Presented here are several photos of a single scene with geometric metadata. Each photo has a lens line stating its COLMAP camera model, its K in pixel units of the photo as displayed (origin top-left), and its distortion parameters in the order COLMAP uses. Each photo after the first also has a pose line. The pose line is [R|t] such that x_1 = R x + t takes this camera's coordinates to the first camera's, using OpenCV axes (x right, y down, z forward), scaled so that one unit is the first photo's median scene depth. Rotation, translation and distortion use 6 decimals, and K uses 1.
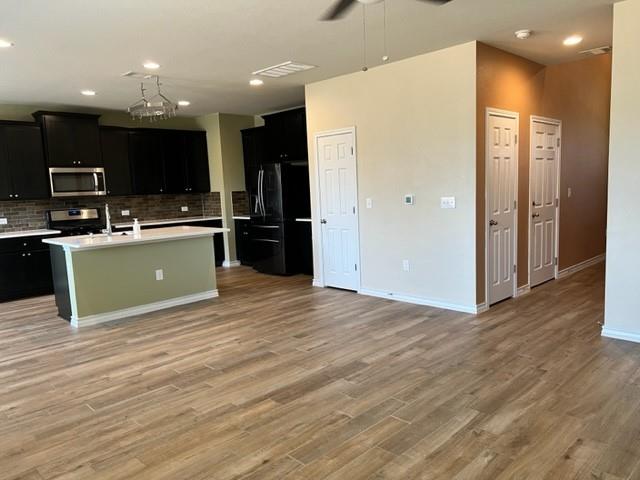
lens RADIAL K [[480.1, 0, 327.2], [0, 480.1, 243.7], [0, 0, 1]] dist [0.080090, -0.098904]
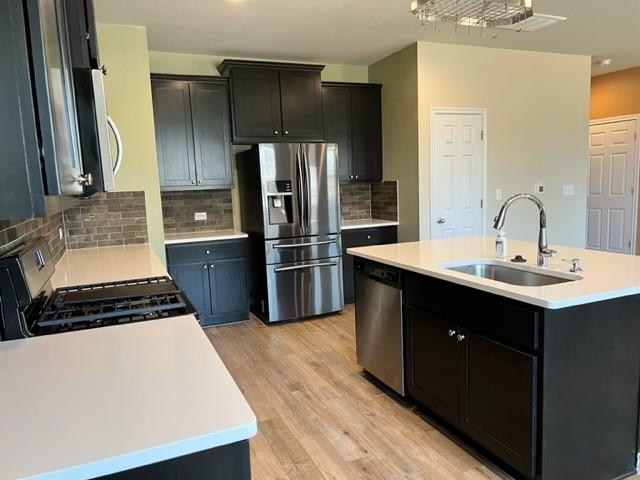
lens RADIAL K [[480.1, 0, 327.2], [0, 480.1, 243.7], [0, 0, 1]] dist [0.080090, -0.098904]
pose [[0.363946, -0.092831, 0.926782, -0.962703], [0.135142, 0.989755, 0.046069, -0.084072], [-0.921564, 0.108481, 0.372763, 1.038827]]
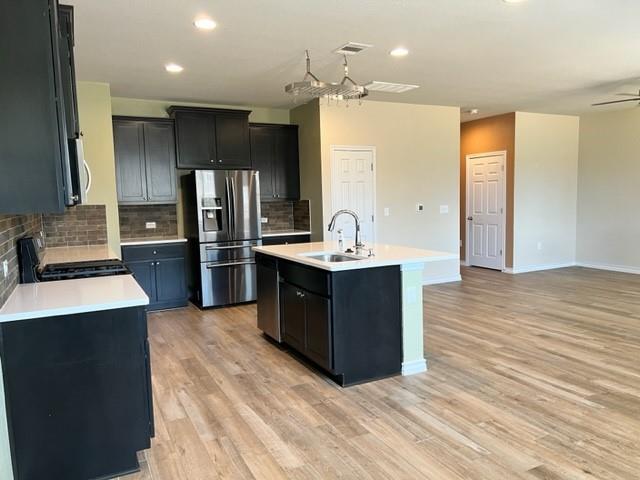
lens RADIAL K [[480.1, 0, 327.2], [0, 480.1, 243.7], [0, 0, 1]] dist [0.080090, -0.098904]
pose [[0.302578, -0.056898, 0.951425, -1.180391], [0.125746, 0.991874, 0.019326, -0.050764], [-0.944793, 0.113790, 0.307274, 0.841077]]
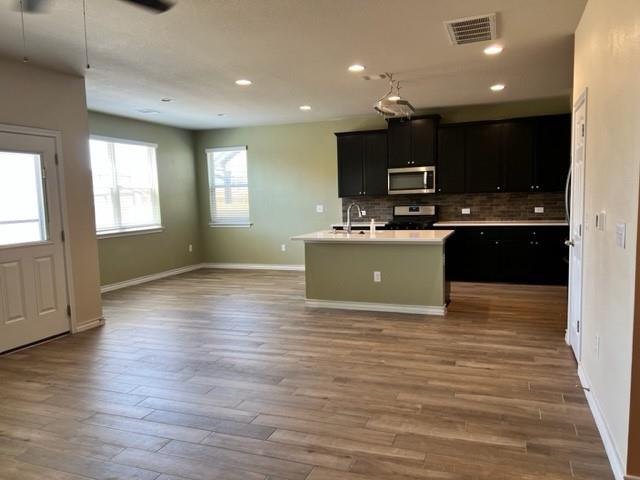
lens RADIAL K [[480.1, 0, 327.2], [0, 480.1, 243.7], [0, 0, 1]] dist [0.080090, -0.098904]
pose [[0.410069, 0.121112, -0.903977, 0.522946], [-0.099150, 0.991190, 0.087819, -0.083824], [0.906649, 0.053617, 0.418465, 0.517085]]
